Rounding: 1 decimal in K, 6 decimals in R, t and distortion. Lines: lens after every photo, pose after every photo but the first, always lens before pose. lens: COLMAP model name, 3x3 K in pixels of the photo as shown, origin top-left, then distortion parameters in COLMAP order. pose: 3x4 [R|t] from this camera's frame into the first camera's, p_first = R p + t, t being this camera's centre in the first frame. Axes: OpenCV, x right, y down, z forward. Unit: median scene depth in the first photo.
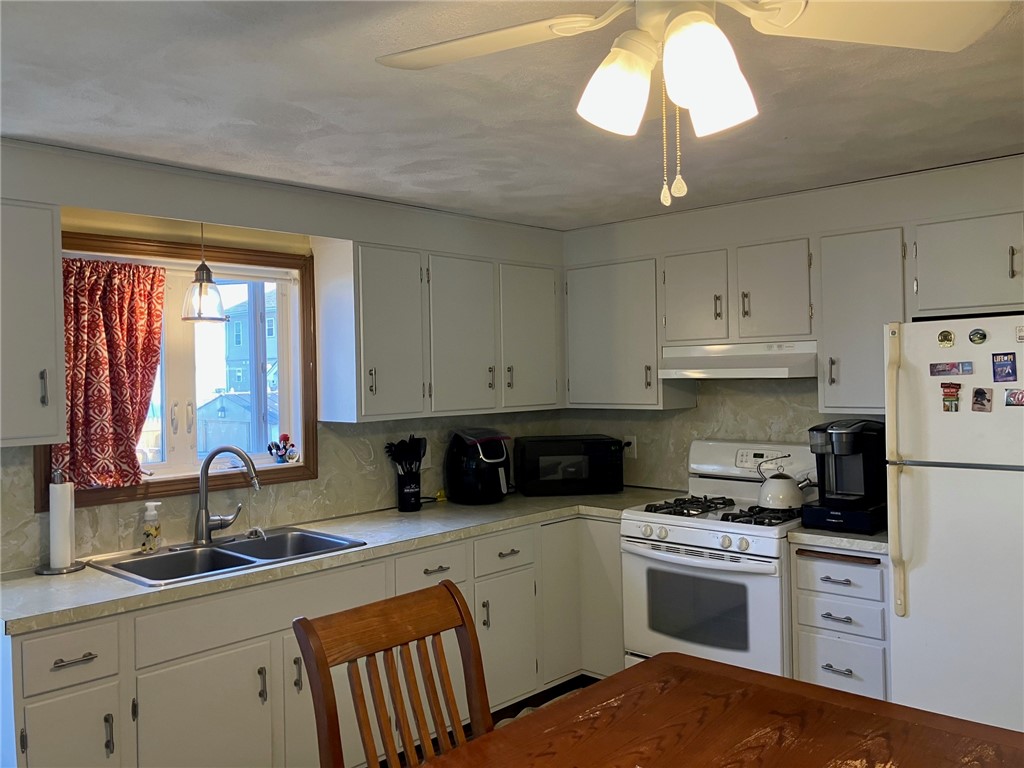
lens RADIAL K [[855.8, 0, 510.5], [0, 855.8, 382.2], [0, 0, 1]] dist [0.037925, -0.040150]
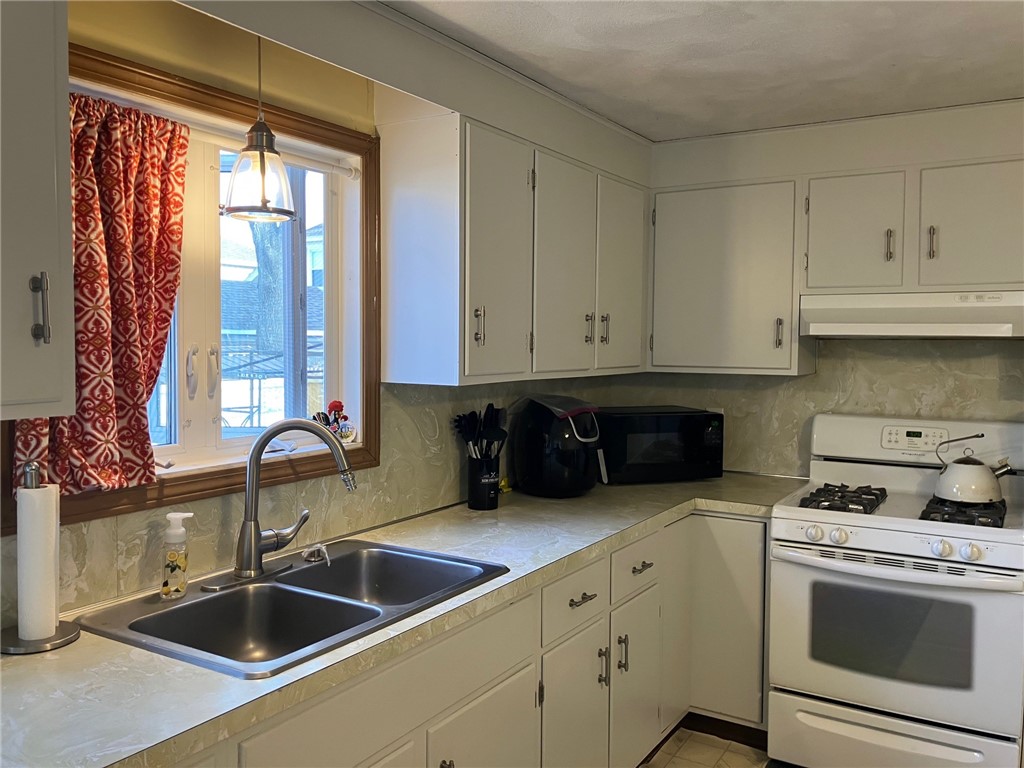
lens RADIAL K [[855.8, 0, 513.4], [0, 855.8, 383.7], [0, 0, 1]] dist [0.037925, -0.040150]
pose [[0.977661, 0.015897, 0.209587, -0.276245], [-0.024340, 0.998990, 0.037768, 0.018540], [-0.208775, -0.042025, 0.977060, 0.323446]]
